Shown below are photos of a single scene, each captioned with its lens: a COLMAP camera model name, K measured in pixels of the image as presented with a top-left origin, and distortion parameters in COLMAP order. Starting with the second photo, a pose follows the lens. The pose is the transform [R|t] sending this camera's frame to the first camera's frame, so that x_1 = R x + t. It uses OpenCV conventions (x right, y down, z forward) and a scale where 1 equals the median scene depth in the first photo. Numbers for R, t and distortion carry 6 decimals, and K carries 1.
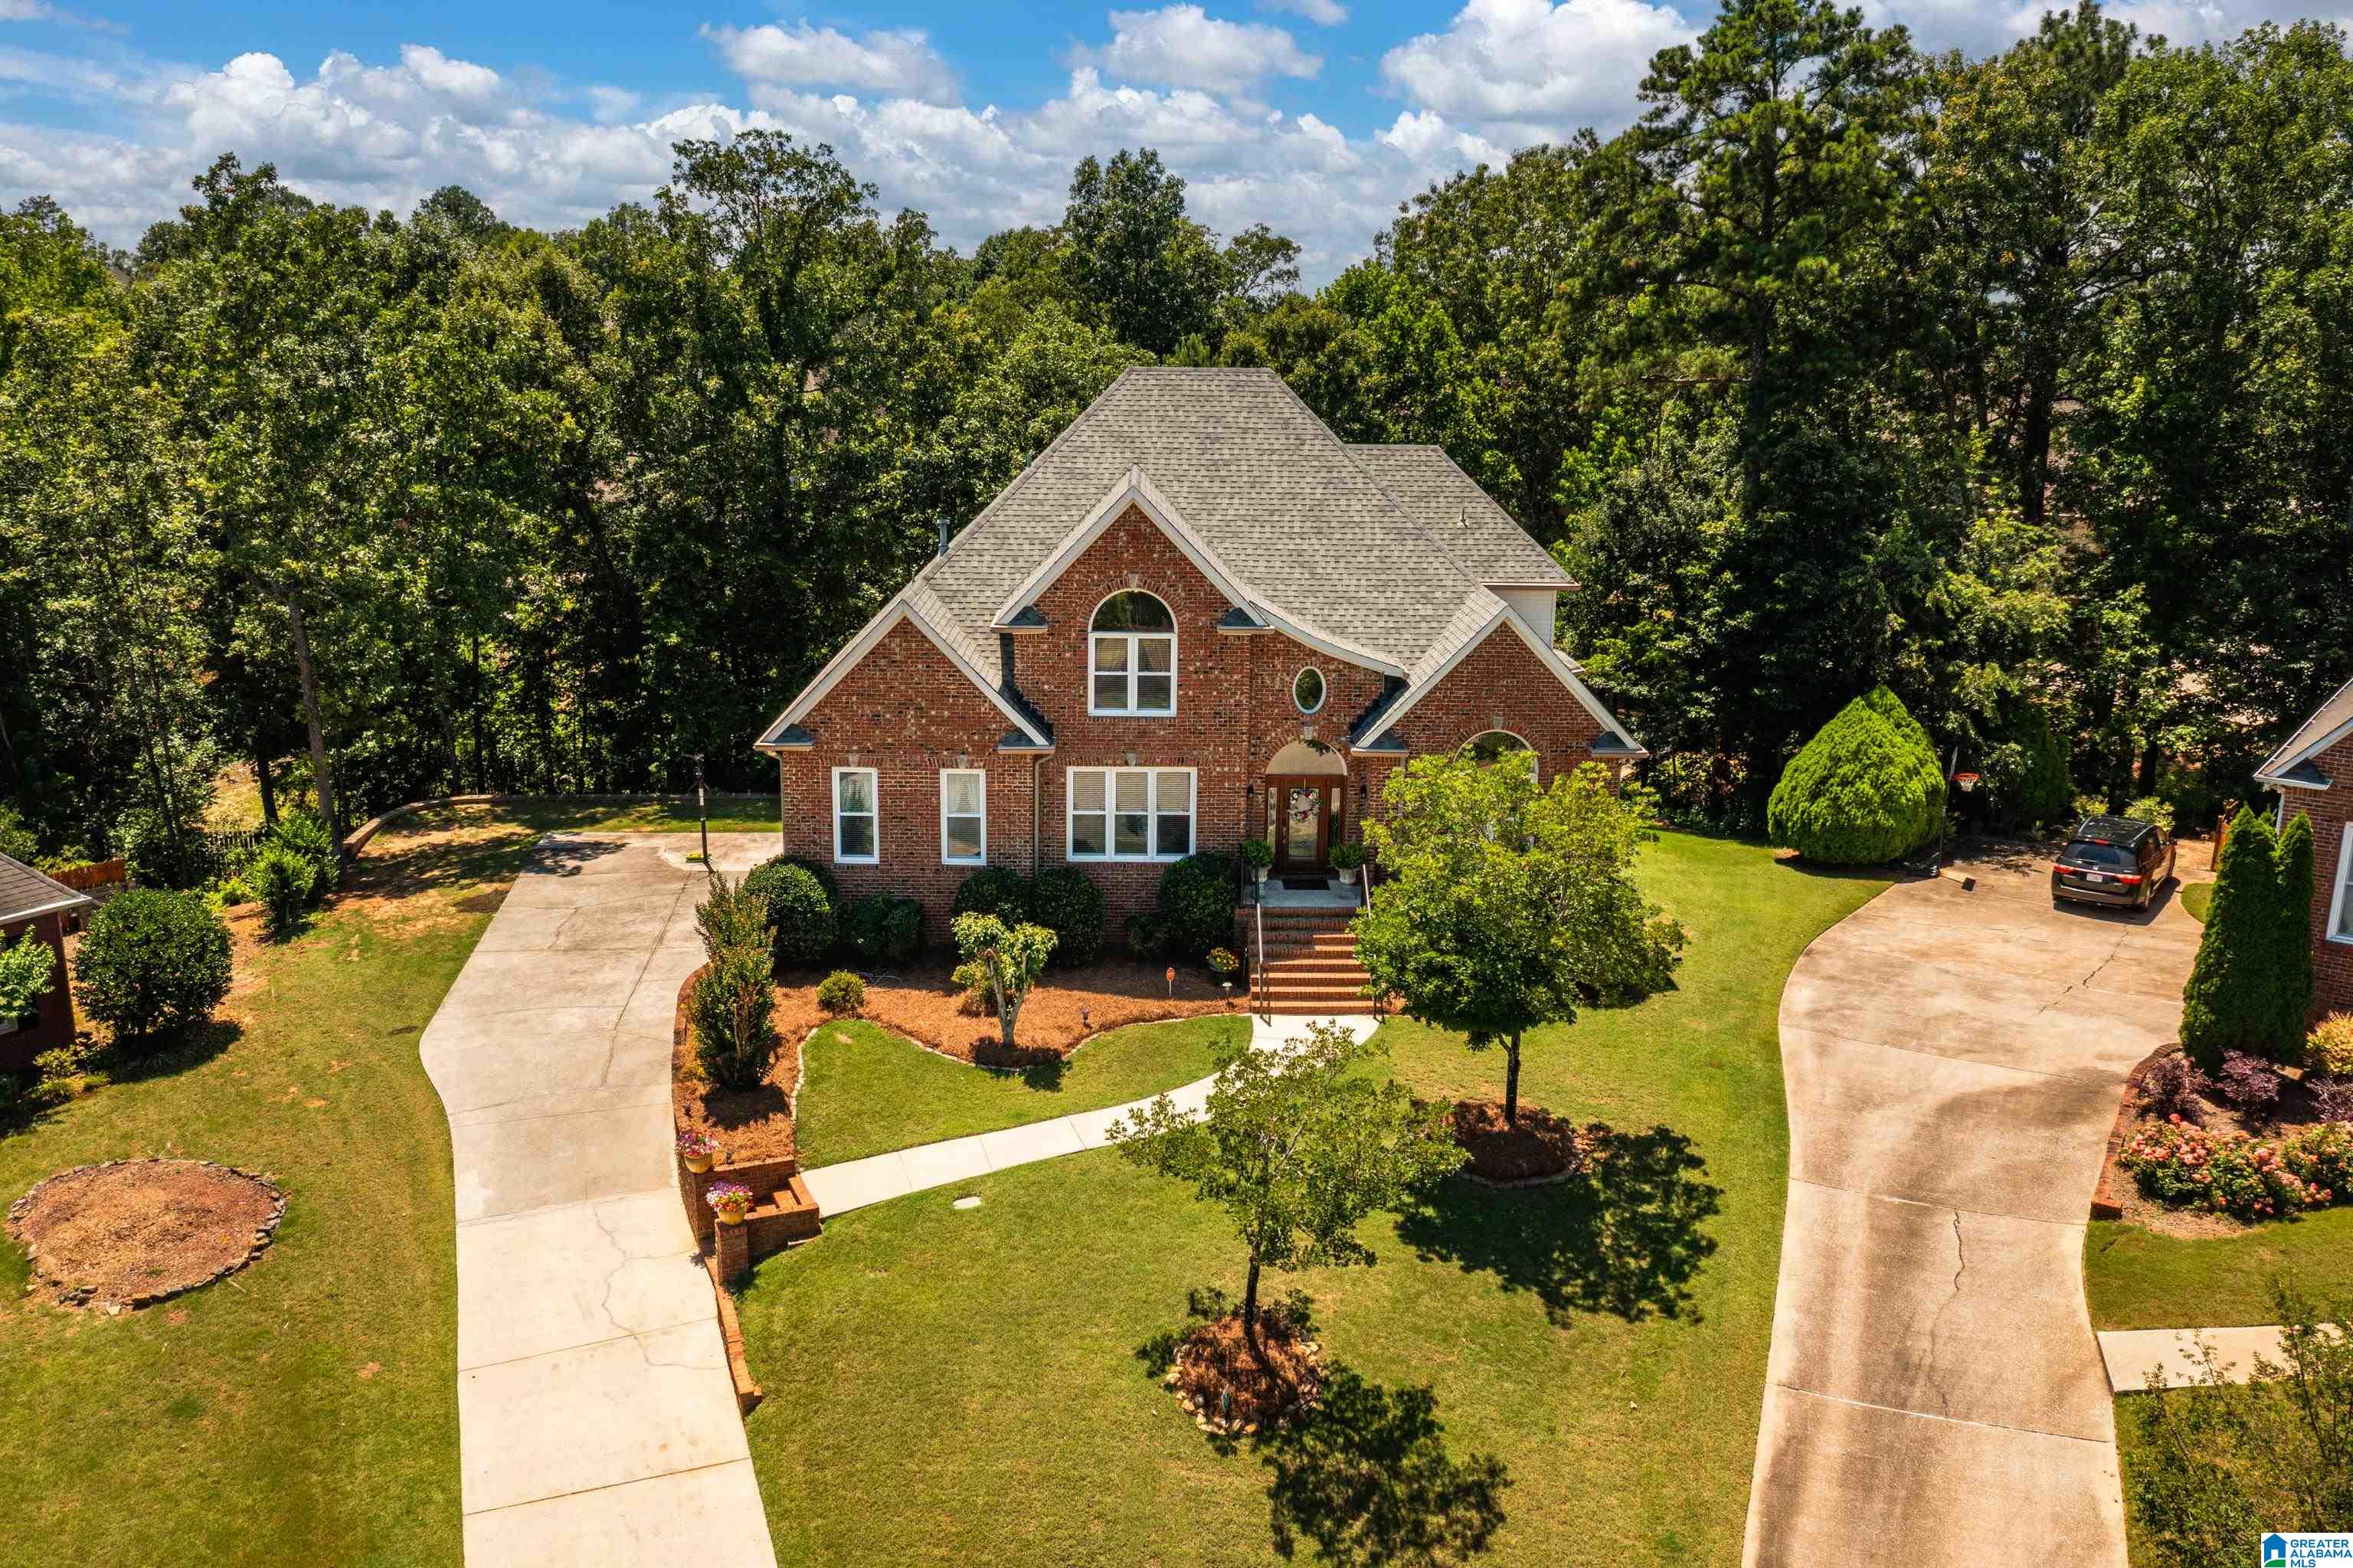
lens RADIAL K [[1867.4, 0, 1175.9], [0, 1867.4, 779.6], [0, 0, 1]] dist [-0.021596, -0.007266]
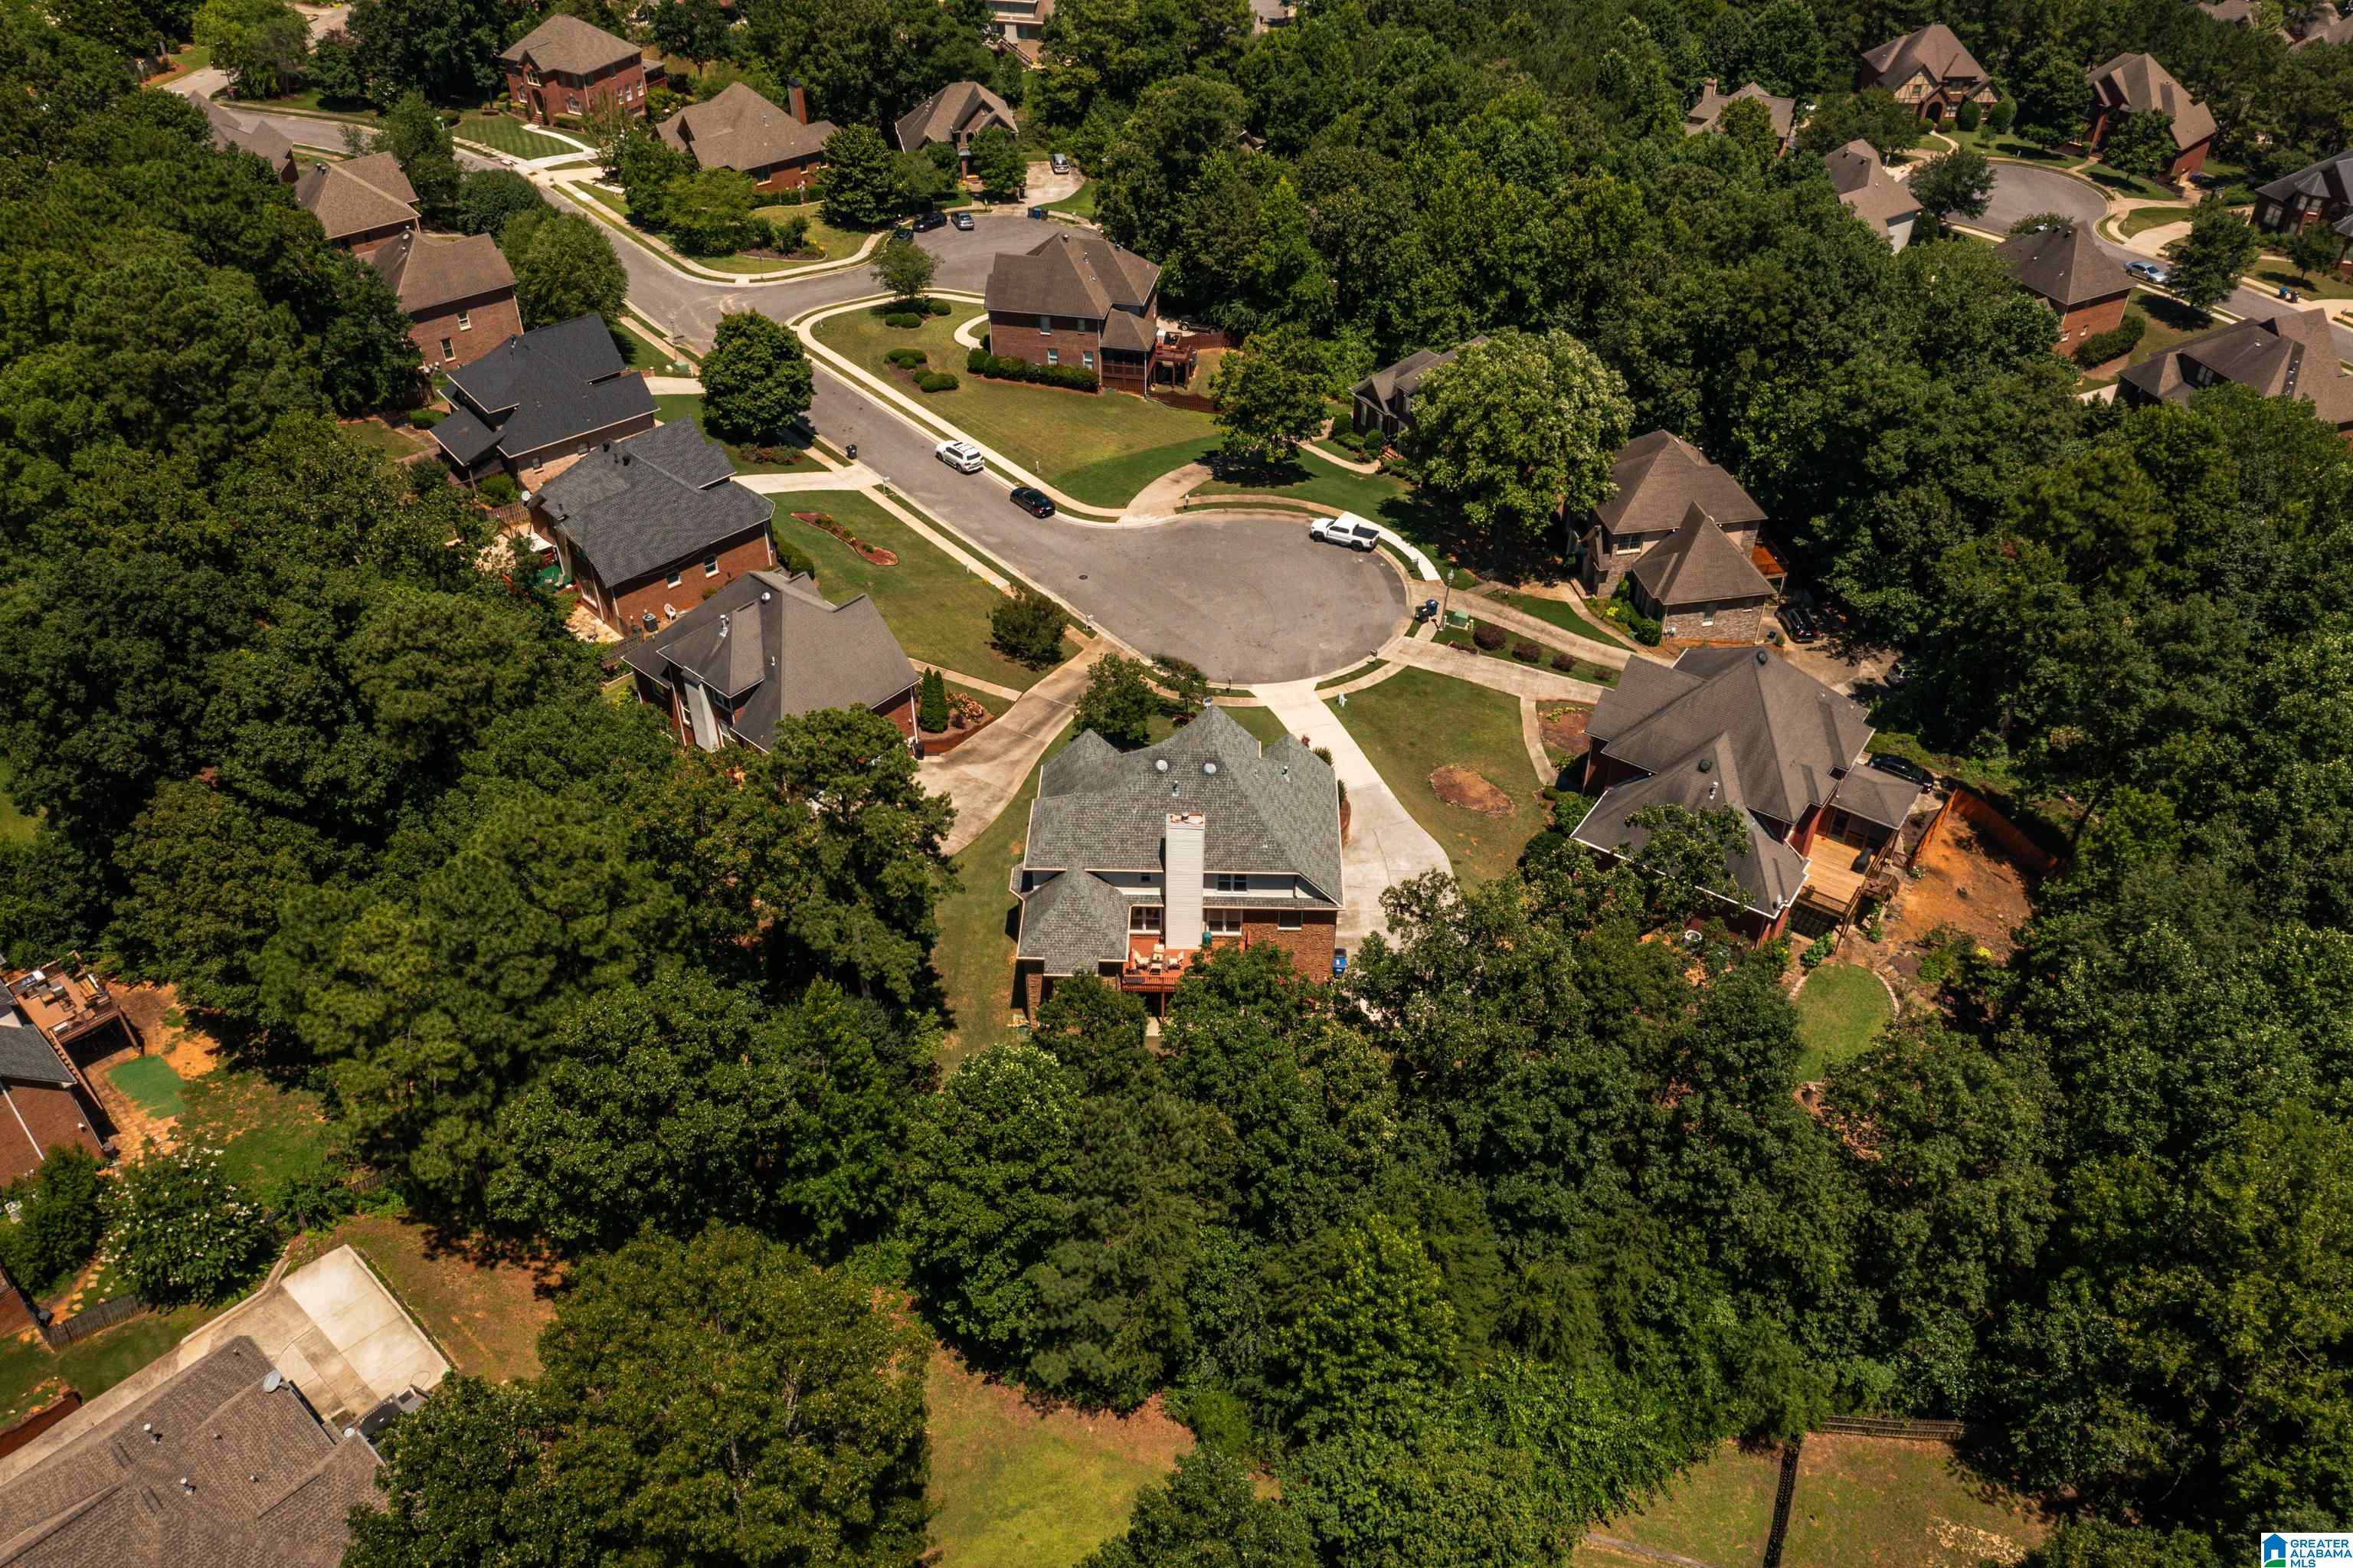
lens RADIAL K [[1847.3, 0, 1178.1], [0, 1847.3, 783.5], [0, 0, 1]] dist [-0.011122, -0.005591]
pose [[-0.999058, -0.037332, 0.022102, -0.035298], [-0.005325, 0.611112, 0.791526, -2.404642], [-0.043056, 0.790664, -0.610735, 2.890857]]
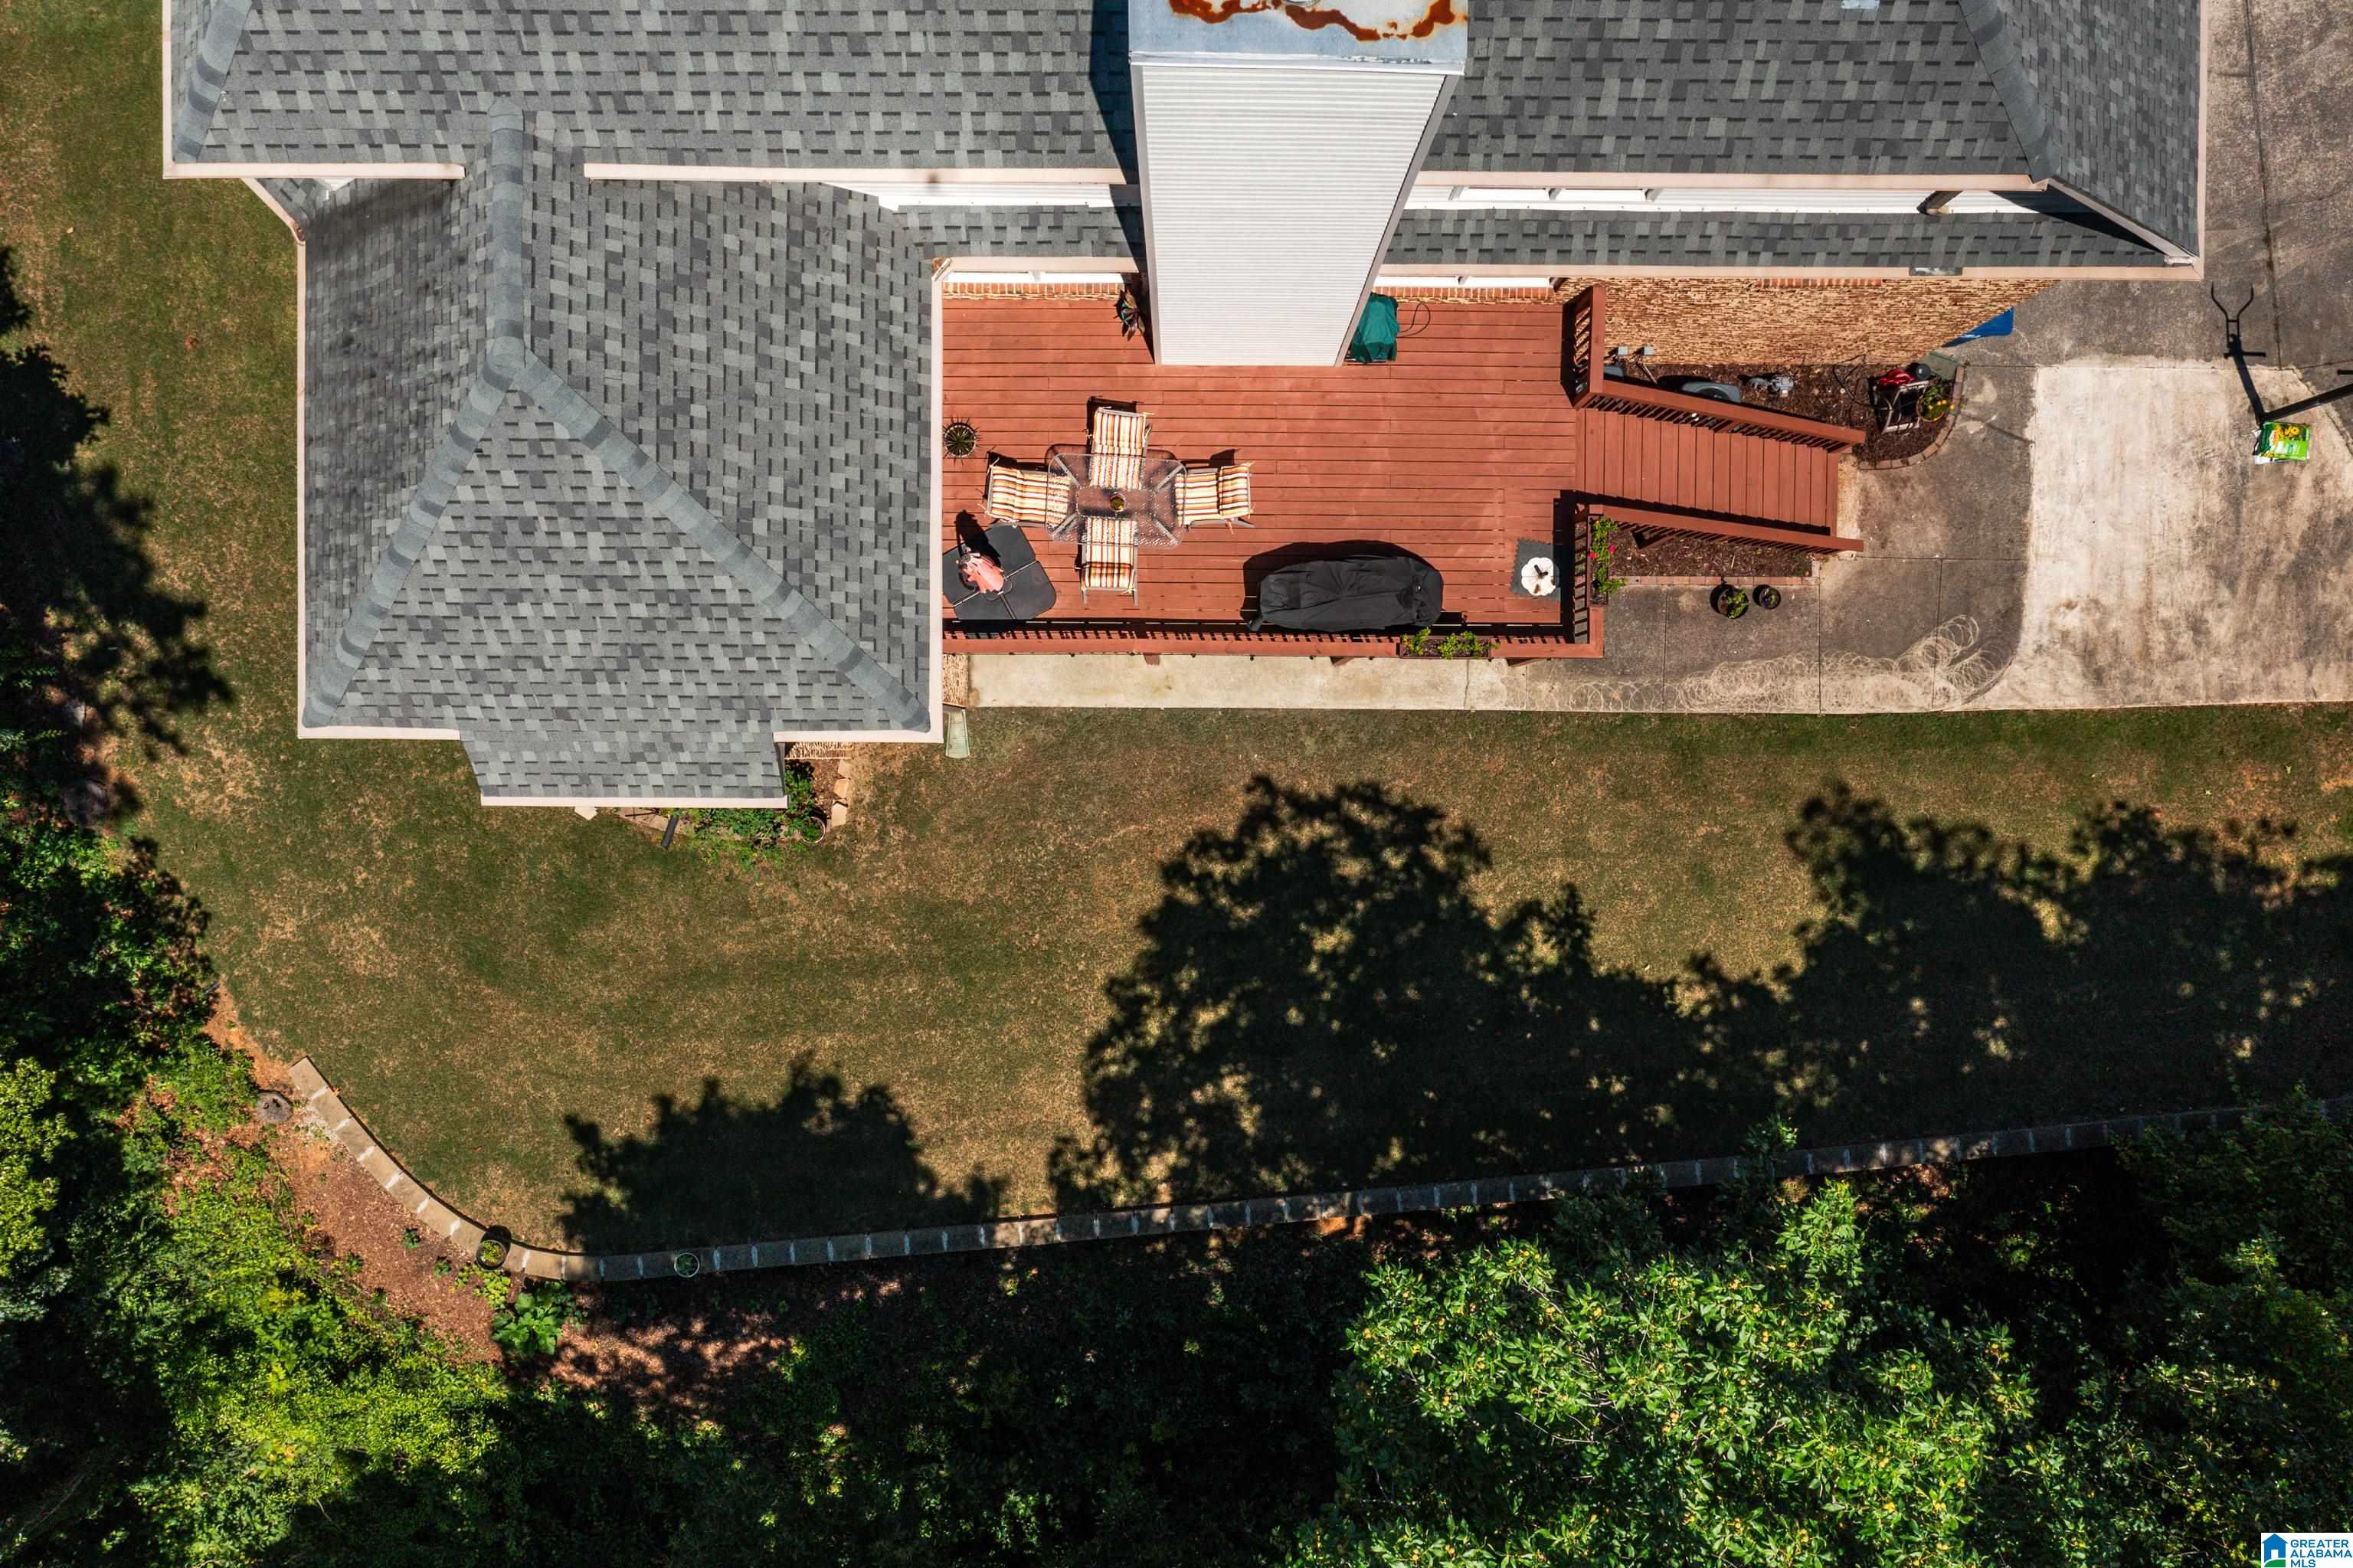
lens RADIAL K [[1899.2, 0, 1232.7], [0, 1899.2, 781.9], [0, 0, 1]] dist [-0.025989, -0.006334]
pose [[-0.999136, -0.019599, -0.036646, 0.031914], [-0.030939, -0.237940, 0.970787, -0.591992], [-0.027746, 0.971082, 0.237128, 1.354334]]
